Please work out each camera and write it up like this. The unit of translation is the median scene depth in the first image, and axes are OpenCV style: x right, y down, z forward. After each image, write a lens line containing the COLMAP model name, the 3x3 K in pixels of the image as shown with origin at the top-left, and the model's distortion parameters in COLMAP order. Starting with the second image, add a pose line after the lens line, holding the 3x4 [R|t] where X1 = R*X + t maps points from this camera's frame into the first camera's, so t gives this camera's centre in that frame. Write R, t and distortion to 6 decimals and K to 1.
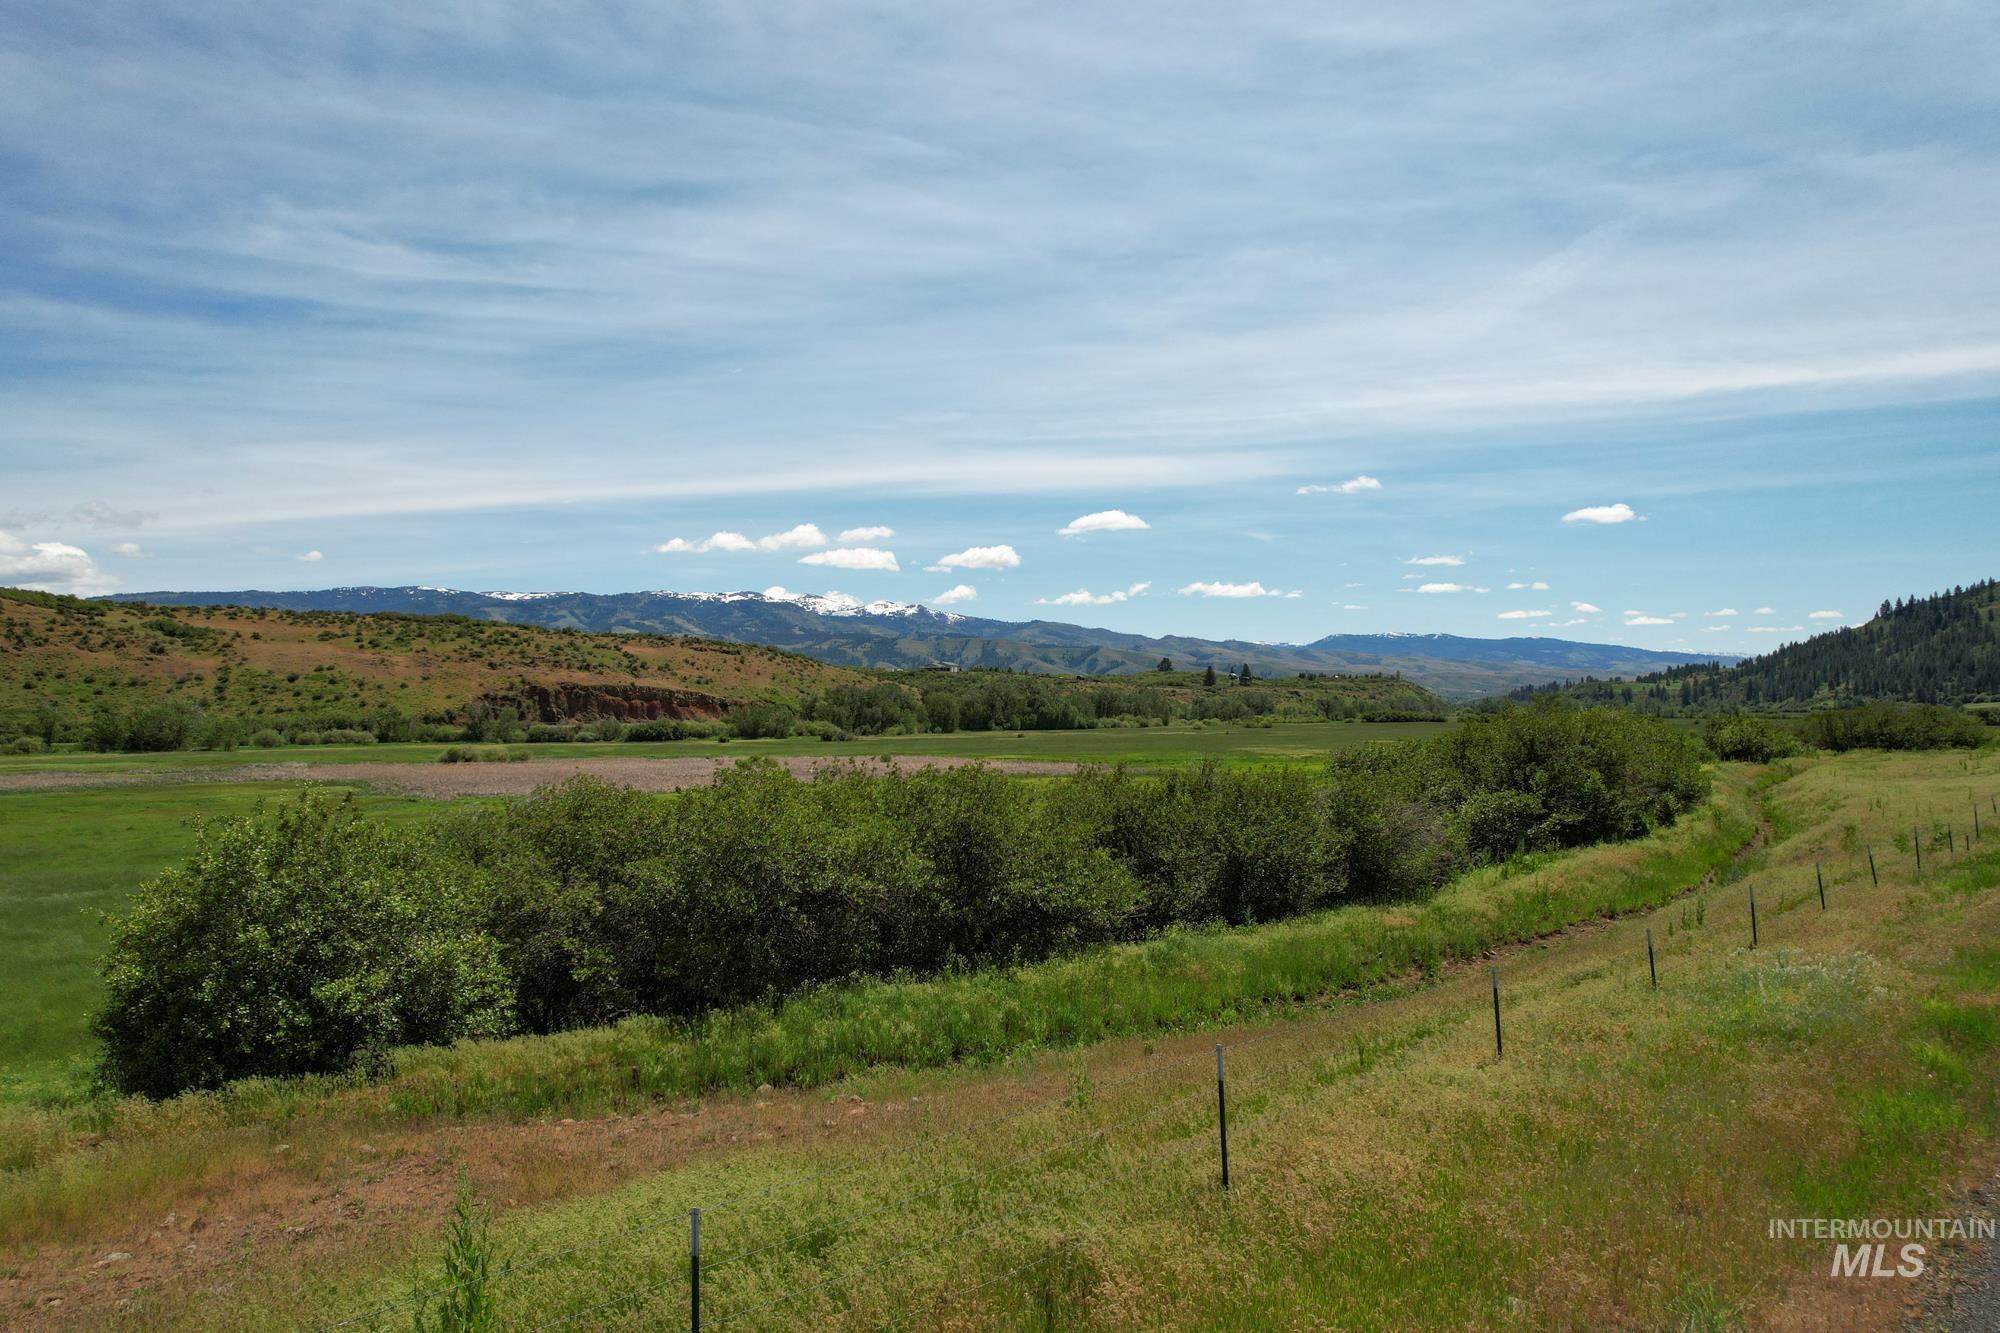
lens RADIAL K [[1284.1, 0, 994.7], [0, 1284.1, 676.7], [0, 0, 1]] dist [-0.077396, 0.074046]
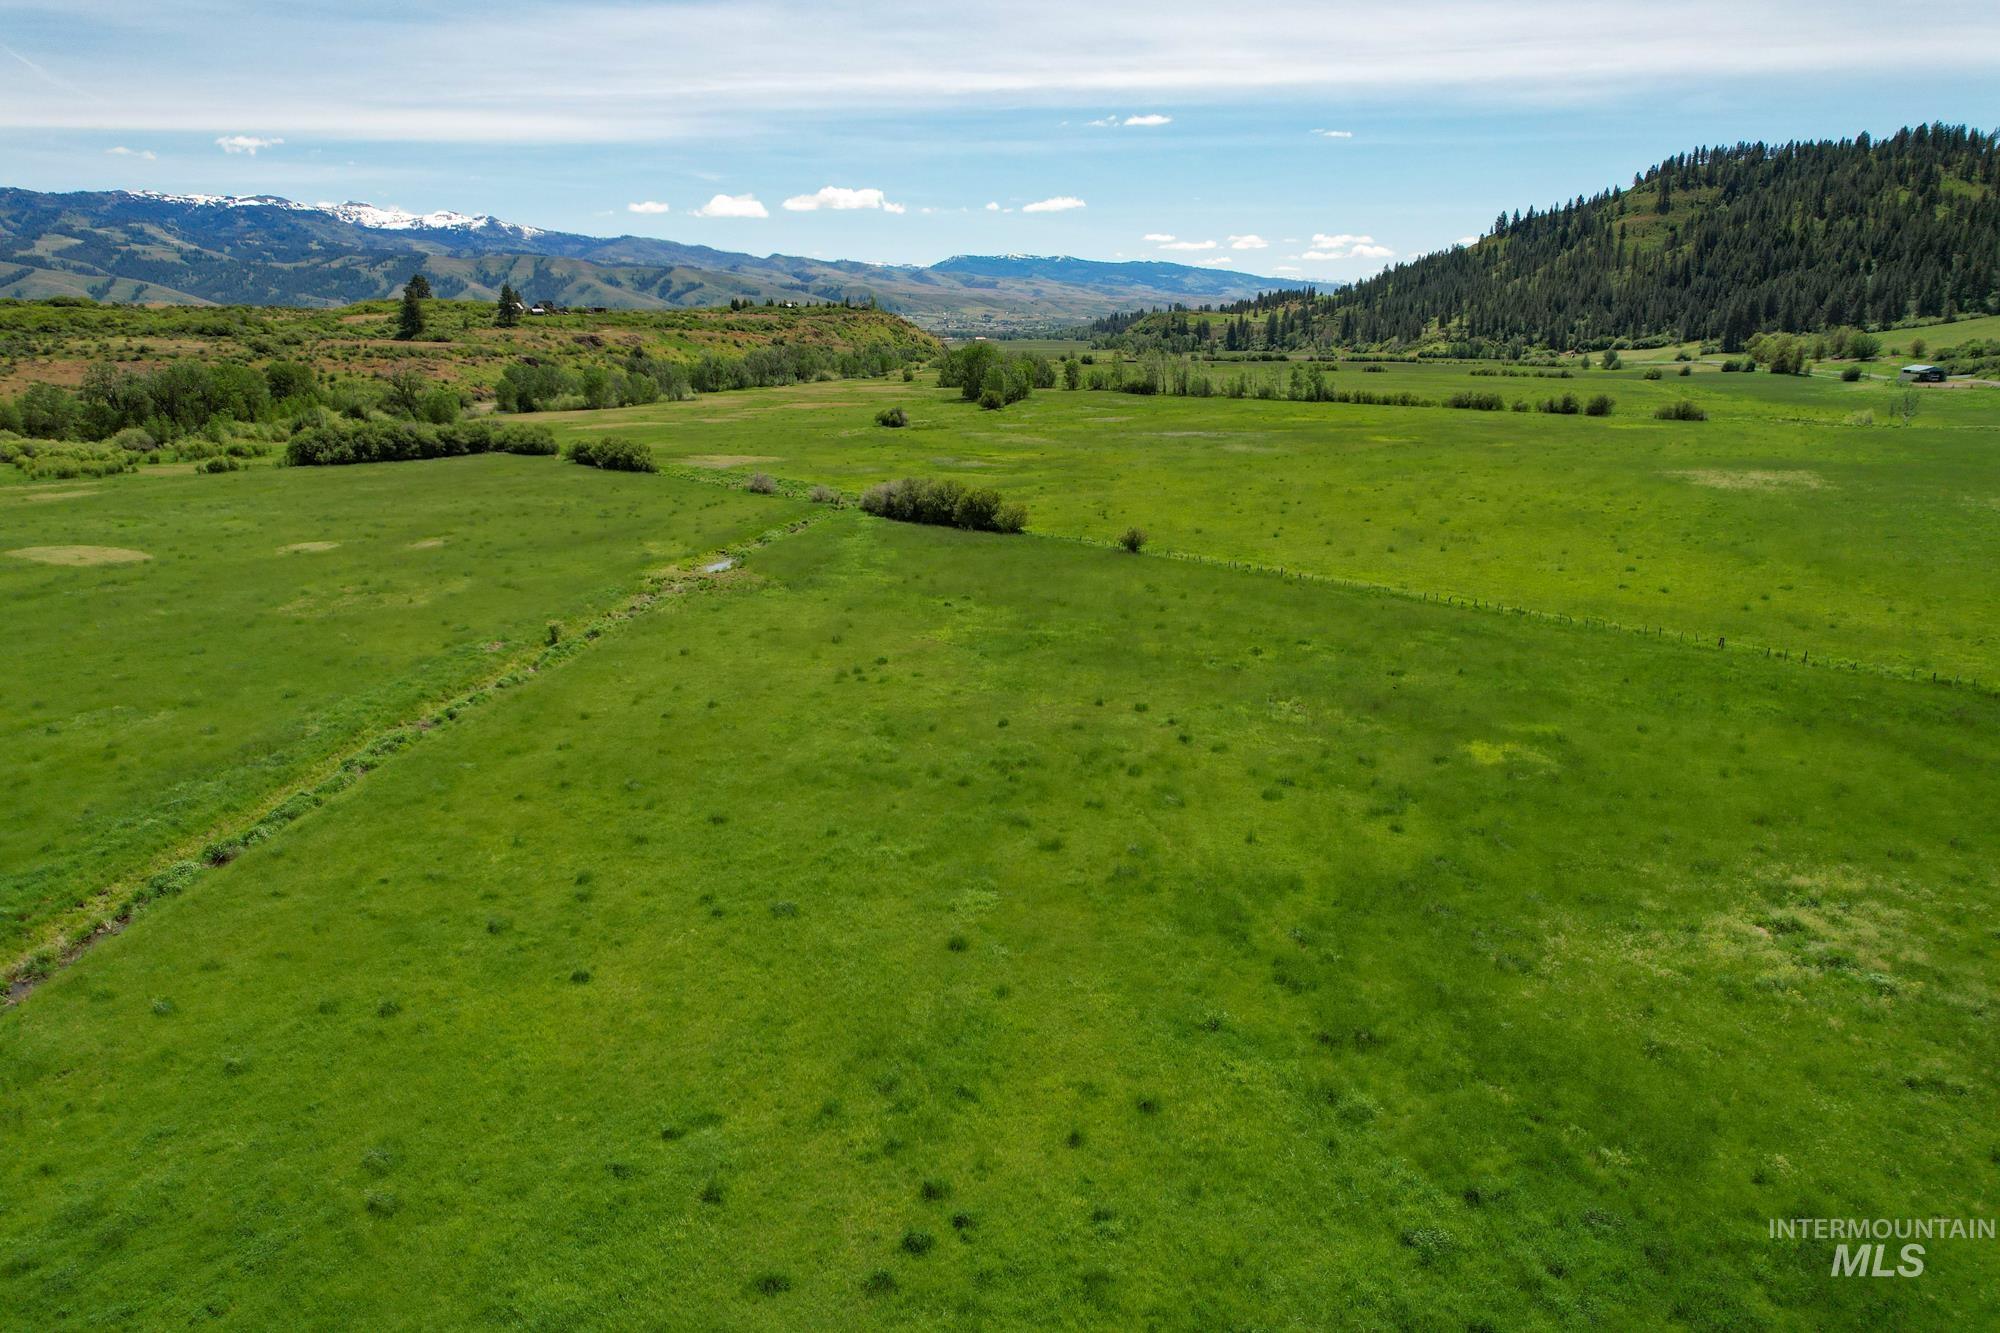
lens RADIAL K [[1284.1, 0, 994.7], [0, 1284.1, 676.7], [0, 0, 1]] dist [-0.077396, 0.074046]
pose [[0.960909, -0.074022, 0.266784, 0.153995], [-0.004570, 0.959226, 0.282605, -0.002046], [-0.276825, -0.272777, 0.921391, 0.259311]]
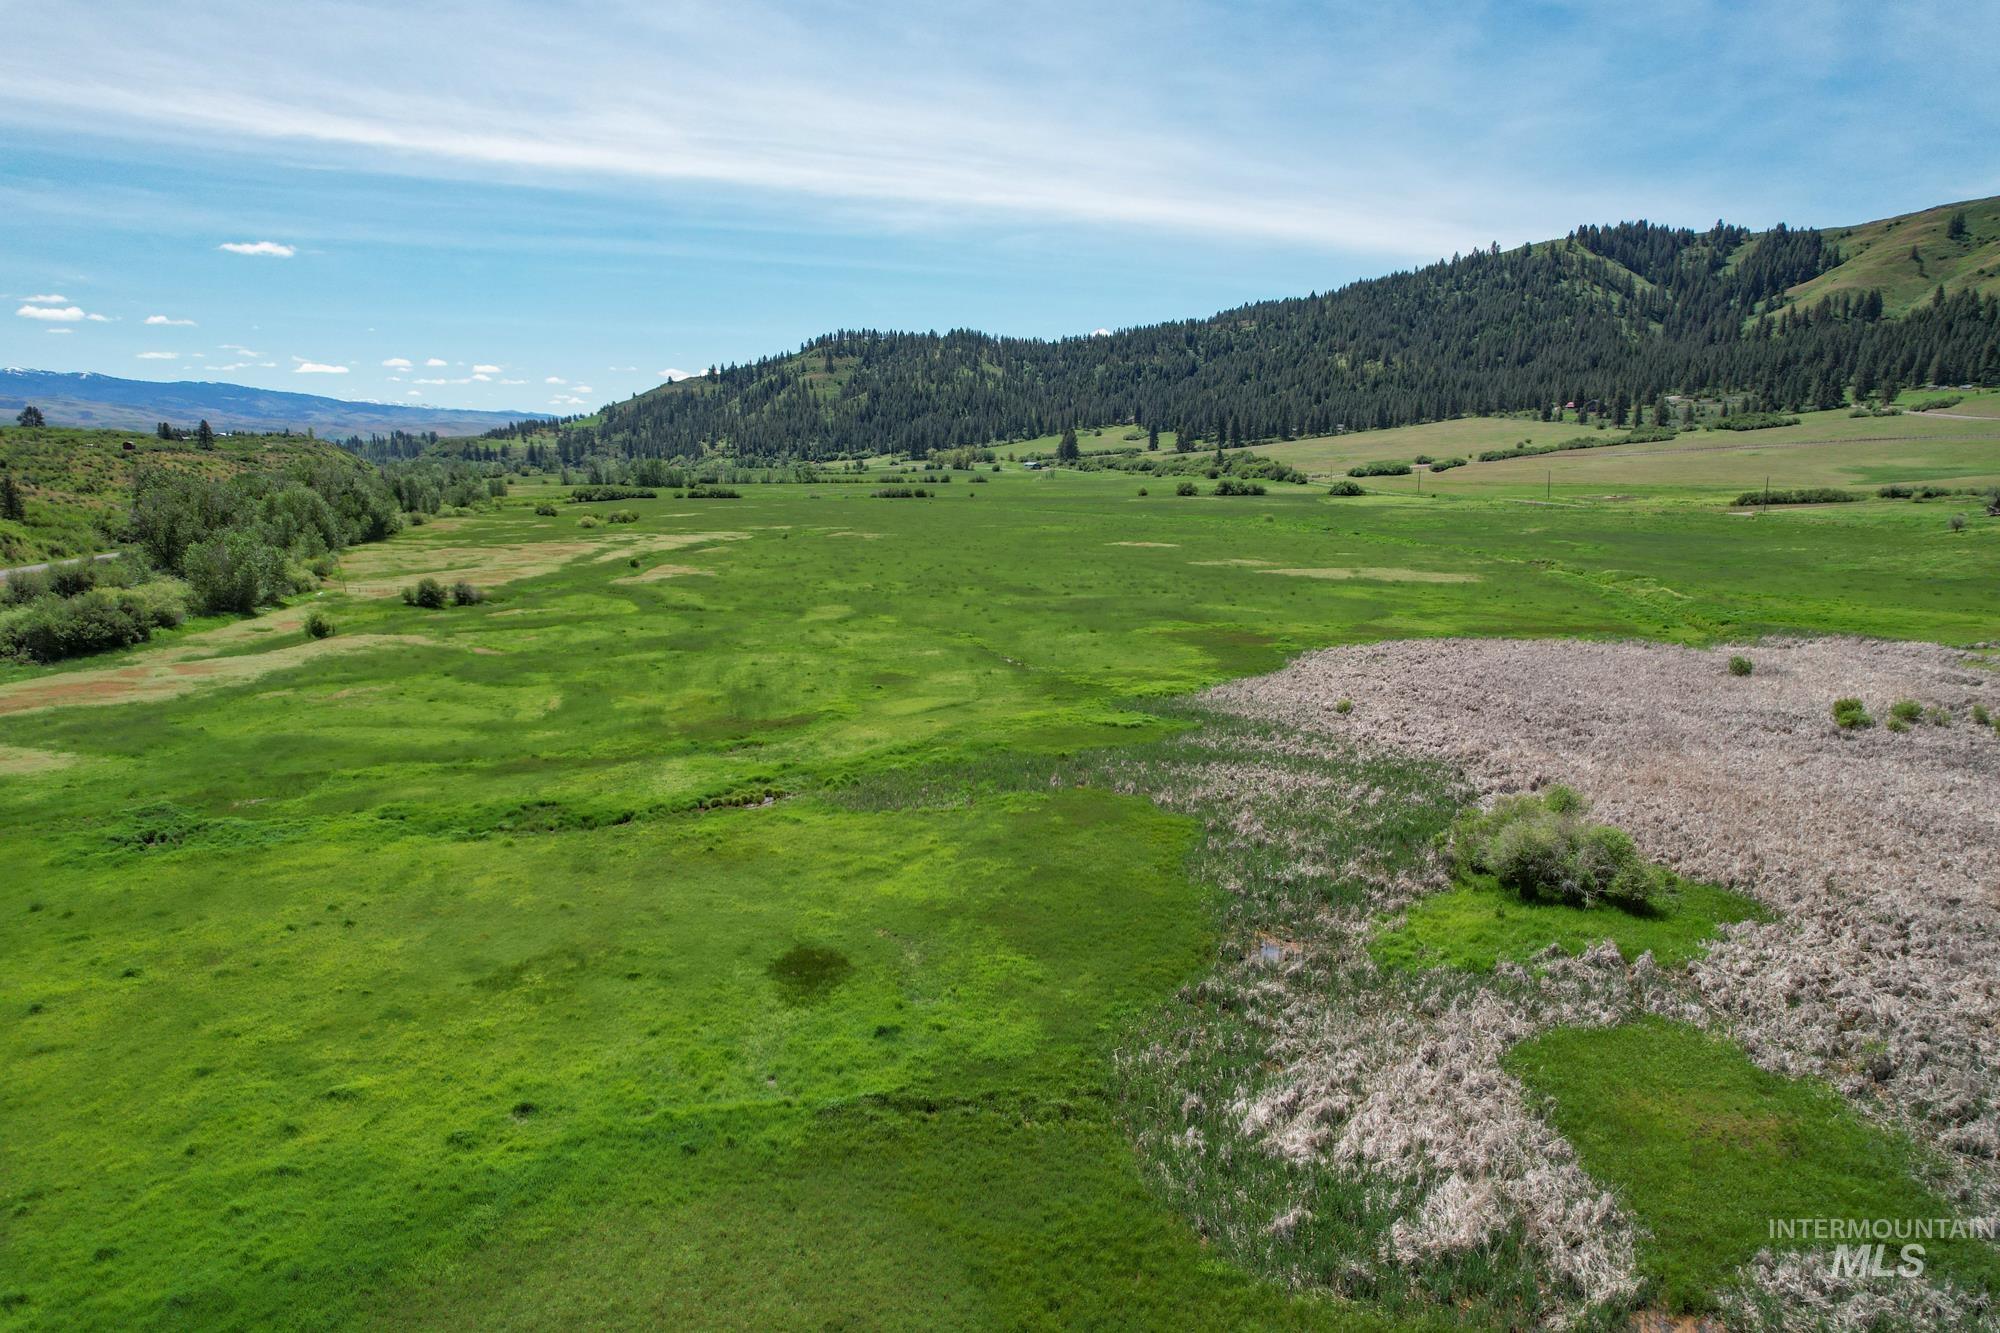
lens RADIAL K [[1291.8, 0, 995.5], [0, 1291.8, 669.2], [0, 0, 1]] dist [-0.065480, 0.055066]
pose [[0.575985, -0.139124, 0.805534, -0.097272], [-0.014347, 0.983539, 0.180126, -0.004426], [-0.817334, -0.115306, 0.564508, 0.125626]]
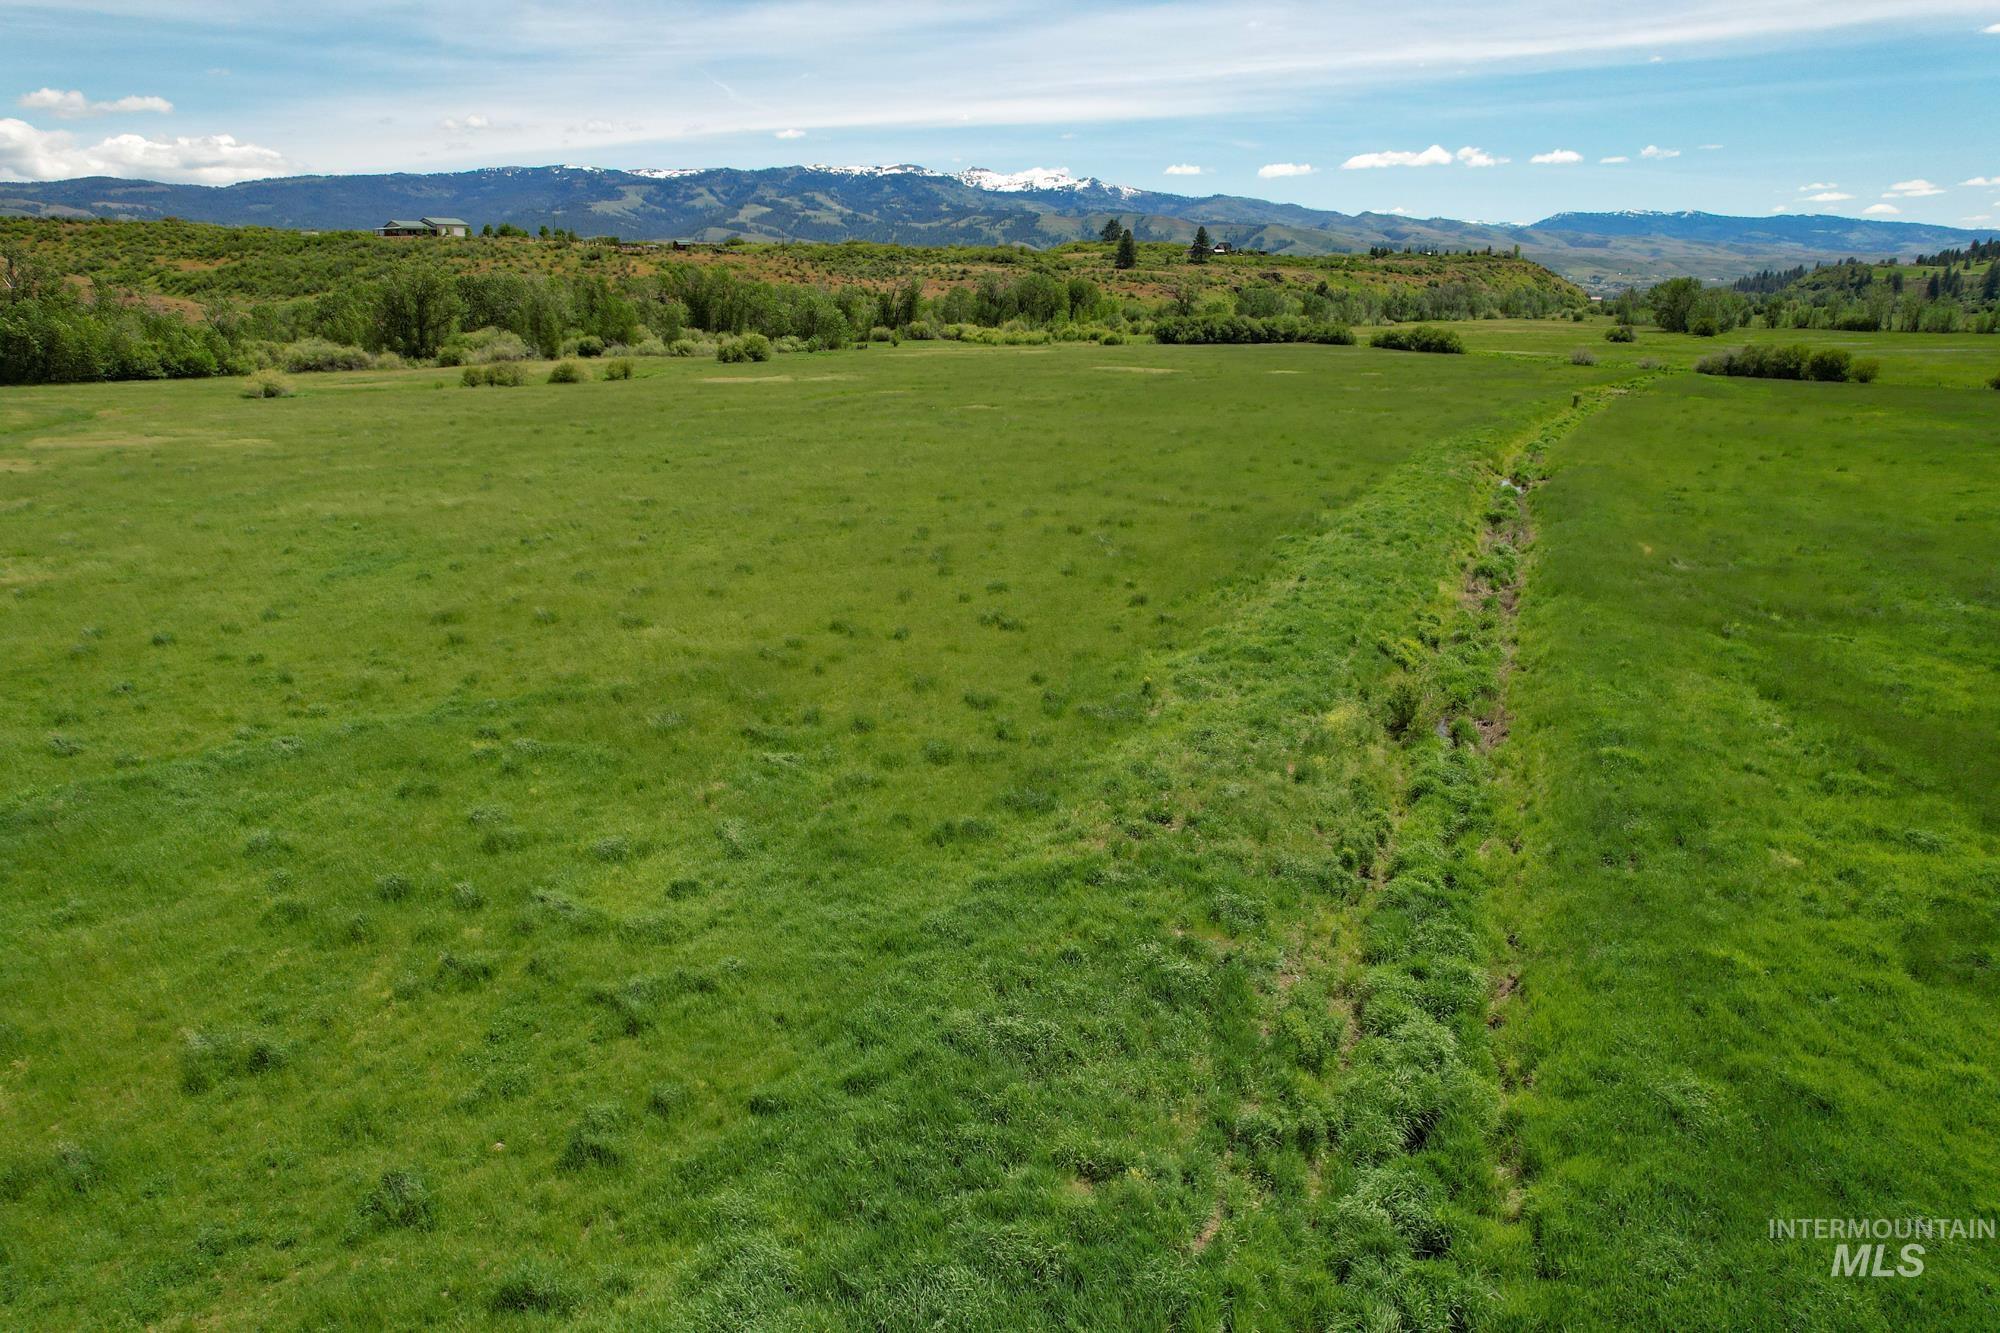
lens RADIAL K [[1280.0, 0, 994.9], [0, 1280.0, 677.7], [0, 0, 1]] dist [-0.080177, 0.075768]
pose [[0.989113, 0.043440, -0.140603, 0.123906], [0.002710, 0.949902, 0.312537, 0.003511], [0.147136, -0.309516, 0.939442, 0.225839]]
